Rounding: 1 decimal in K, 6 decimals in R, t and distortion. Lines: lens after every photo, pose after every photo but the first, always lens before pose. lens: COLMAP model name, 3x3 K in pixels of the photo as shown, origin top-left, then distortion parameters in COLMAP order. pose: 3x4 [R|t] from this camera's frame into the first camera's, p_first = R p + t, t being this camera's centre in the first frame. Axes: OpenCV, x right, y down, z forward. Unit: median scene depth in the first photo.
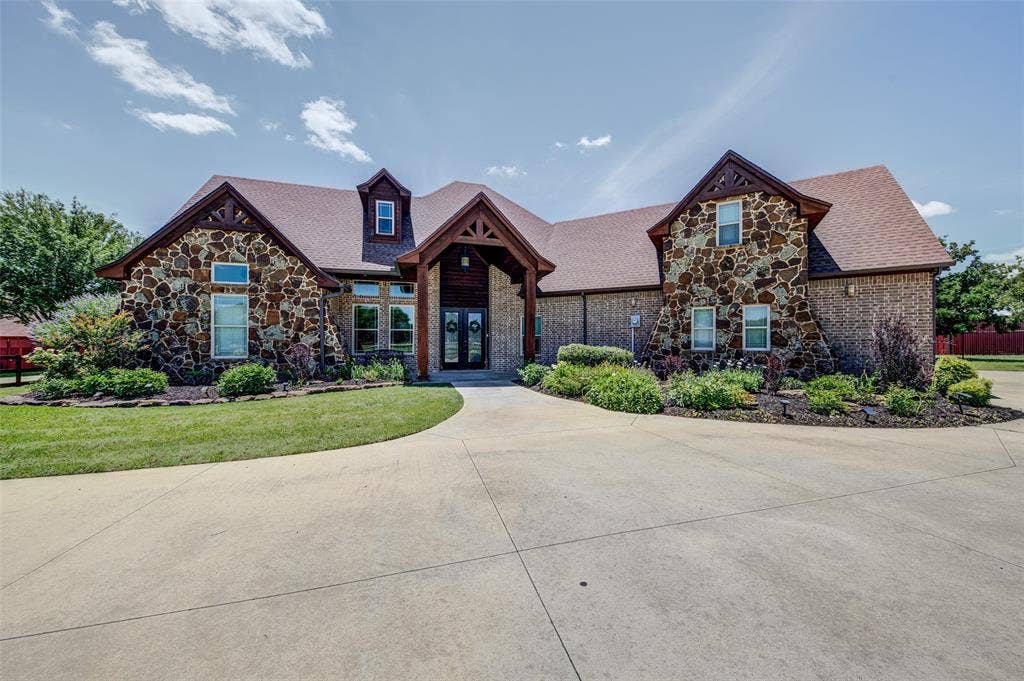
lens RADIAL K [[352.3, 0, 518.1], [0, 352.3, 341.2], [0, 0, 1]] dist [-0.000364, -0.000048]
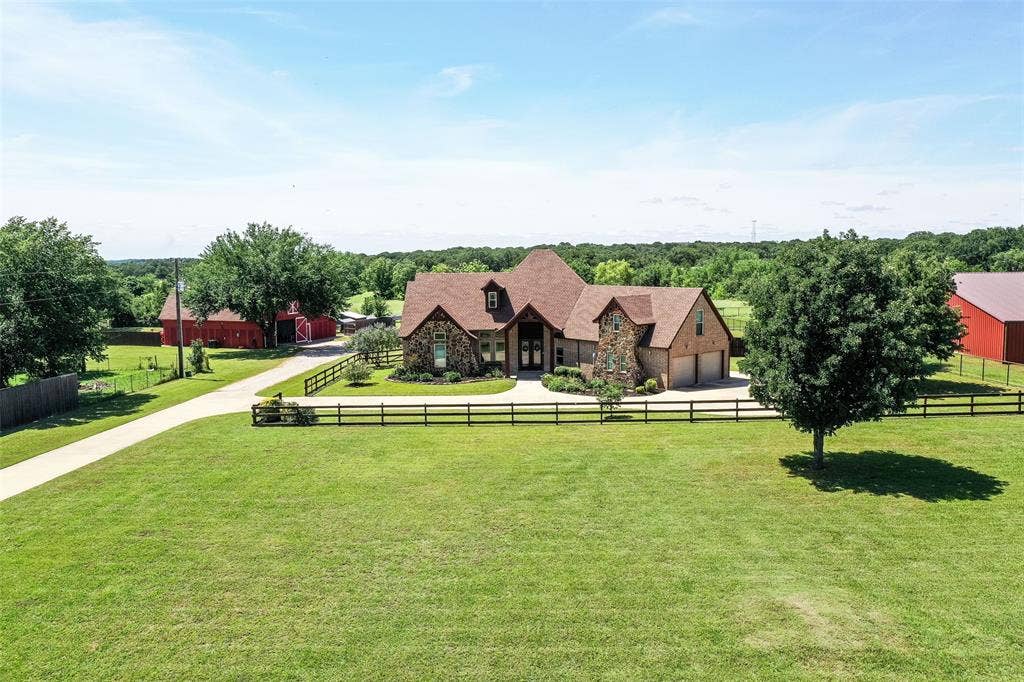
lens RADIAL K [[352.3, 0, 518.1], [0, 352.3, 341.7], [0, 0, 1]] dist [-0.000364, -0.000048]
pose [[0.958500, 0.005498, -0.285040, 0.535165], [0.006650, 0.999111, 0.041633, -0.257392], [0.285015, -0.041800, 0.957611, -1.420973]]
